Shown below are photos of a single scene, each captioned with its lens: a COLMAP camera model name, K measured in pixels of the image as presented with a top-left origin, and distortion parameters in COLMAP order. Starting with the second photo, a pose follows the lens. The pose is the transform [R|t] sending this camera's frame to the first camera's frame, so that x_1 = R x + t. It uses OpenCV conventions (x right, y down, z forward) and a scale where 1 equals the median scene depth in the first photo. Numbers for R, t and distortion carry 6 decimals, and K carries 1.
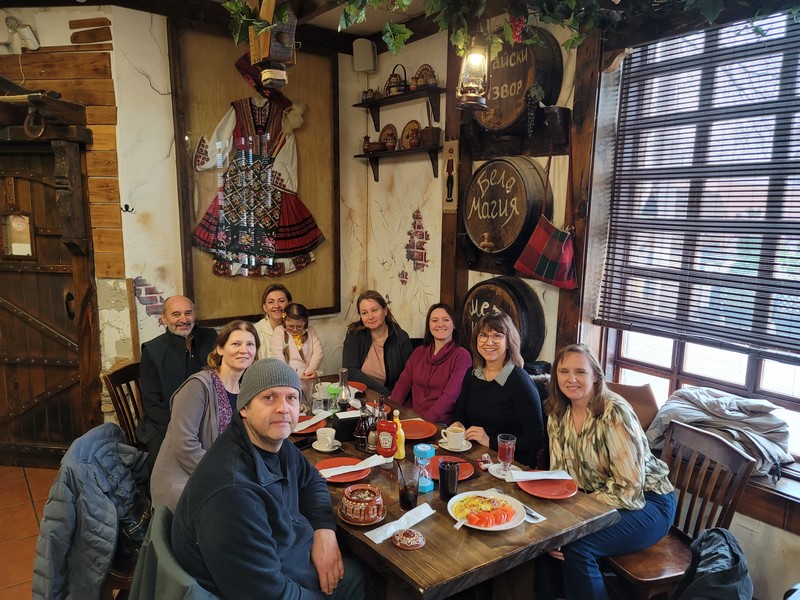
lens RADIAL K [[562.4, 0, 409.9], [0, 562.4, 294.9], [0, 0, 1]] dist [0.076050, -0.066855]
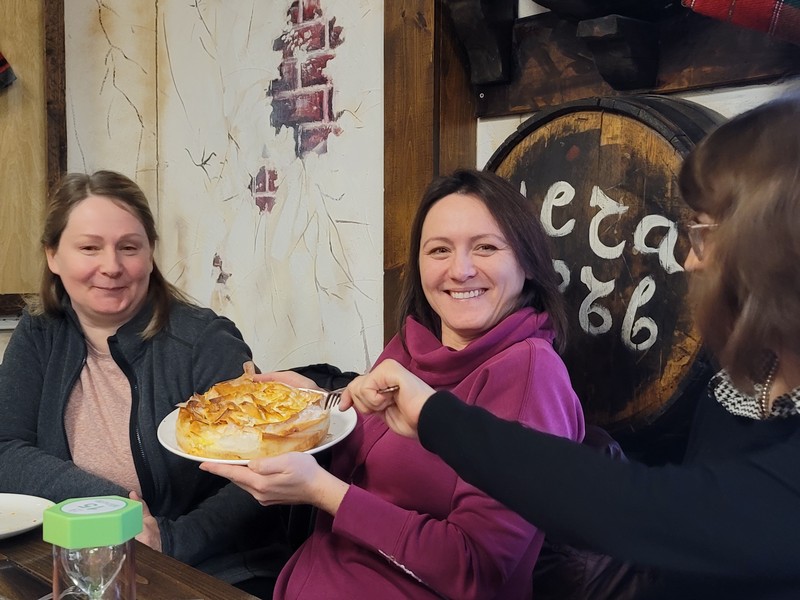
lens RADIAL K [[1002.1, 0, 390.3], [0, 1002.1, 314.2], [0, 0, 1]] dist [0.039853, 0.000000]
pose [[0.996726, -0.020012, 0.078337, 0.015669], [0.027136, 0.995486, -0.090949, 0.106435], [-0.076163, 0.092777, 0.992770, 0.499106]]
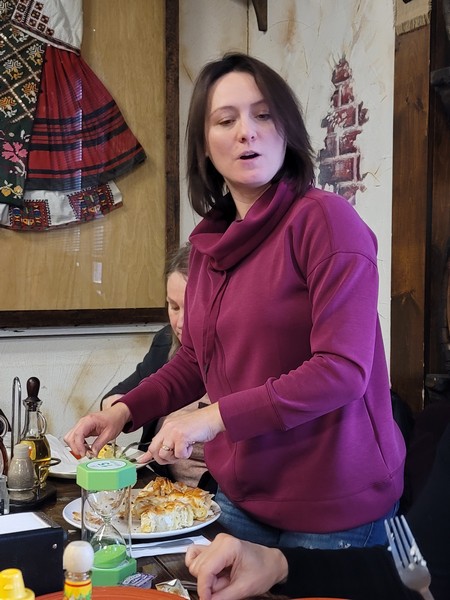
lens RADIAL K [[815.6, 0, 215.7], [0, 815.6, 299.1], [0, 0, 1]] dist [0.091800, 0.000000]
pose [[0.967241, -0.006884, -0.253765, 0.083484], [-0.019943, 0.994482, -0.102995, 0.096820], [0.253074, 0.104681, 0.961767, 0.450203]]
